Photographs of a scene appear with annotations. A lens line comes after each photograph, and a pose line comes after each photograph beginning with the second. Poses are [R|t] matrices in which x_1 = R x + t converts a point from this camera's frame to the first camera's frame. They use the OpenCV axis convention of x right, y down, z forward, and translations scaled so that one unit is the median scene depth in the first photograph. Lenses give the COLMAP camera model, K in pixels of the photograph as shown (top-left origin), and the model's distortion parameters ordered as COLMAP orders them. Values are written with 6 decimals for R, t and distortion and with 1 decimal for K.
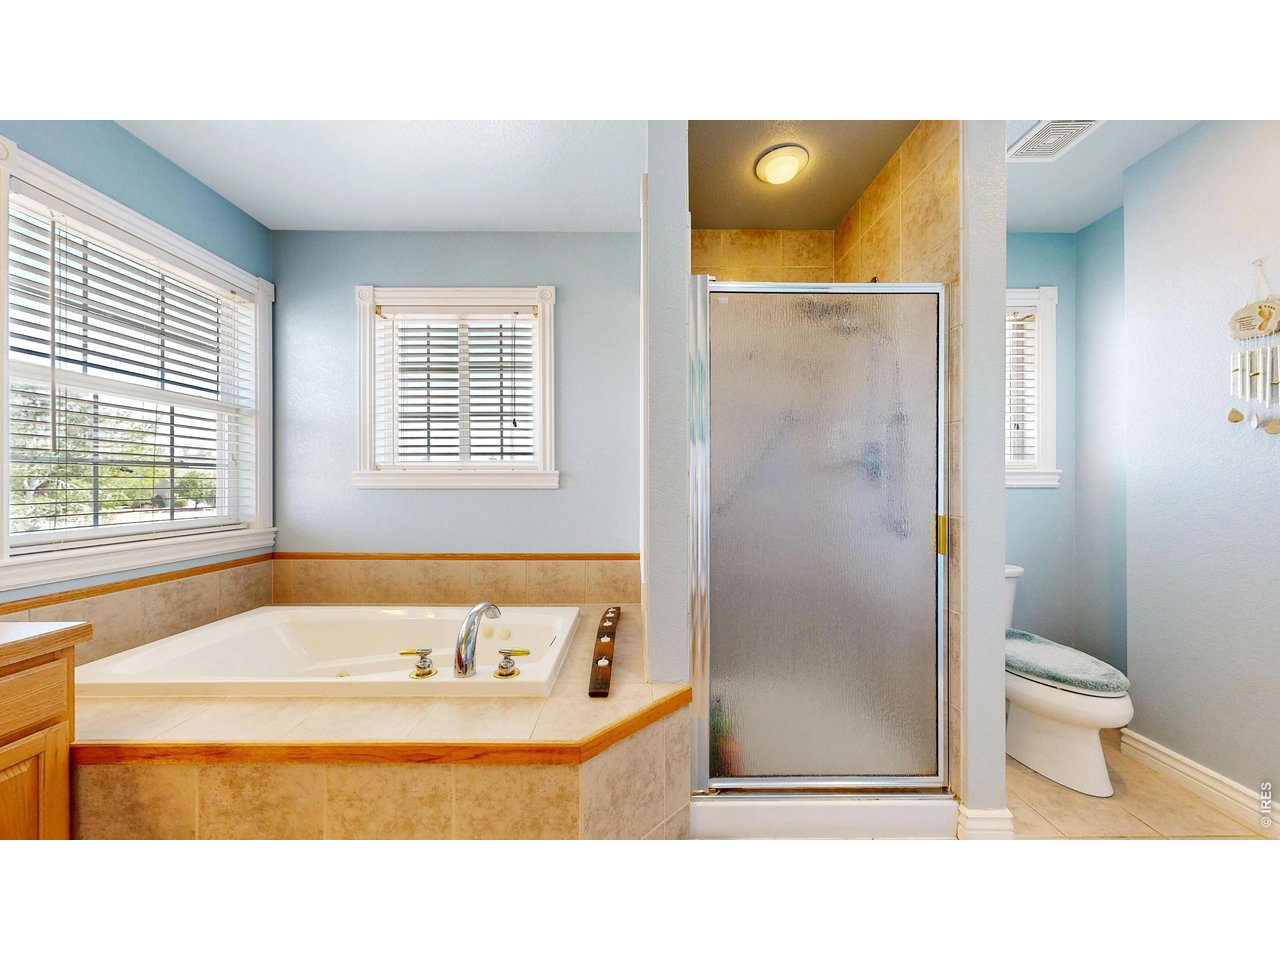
lens RADIAL K [[452.9, 0, 637.5], [0, 452.9, 481.5], [0, 0, 1]] dist [0.000777, 0.000116]
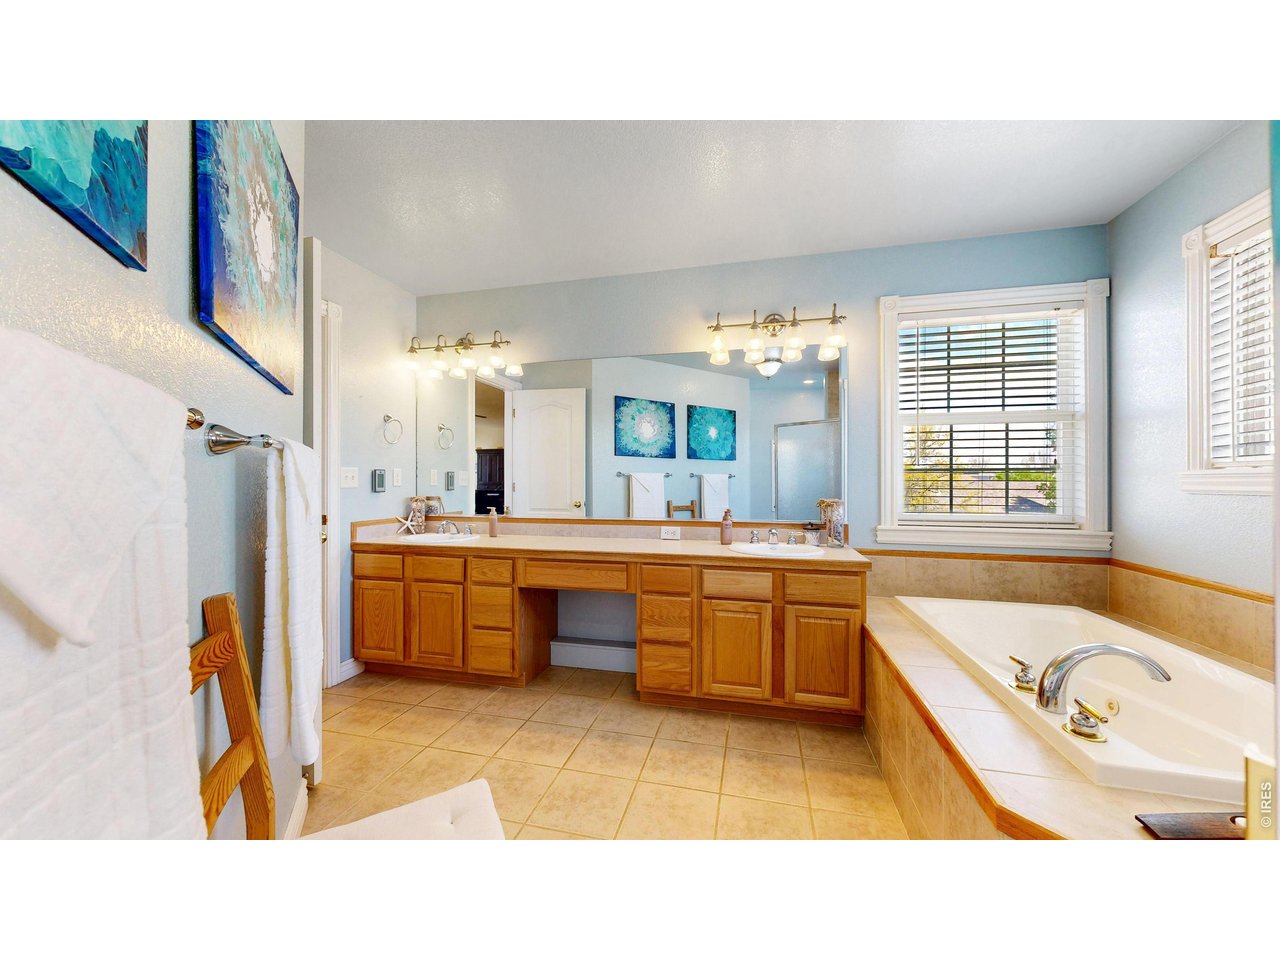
lens RADIAL K [[452.9, 0, 637.5], [0, 452.9, 481.5], [0, 0, 1]] dist [0.000777, 0.000116]
pose [[-0.248145, -0.007141, -0.968697, 0.392688], [-0.009347, 0.999944, -0.004977, 0.009823], [0.968678, 0.007819, -0.248197, 0.288232]]
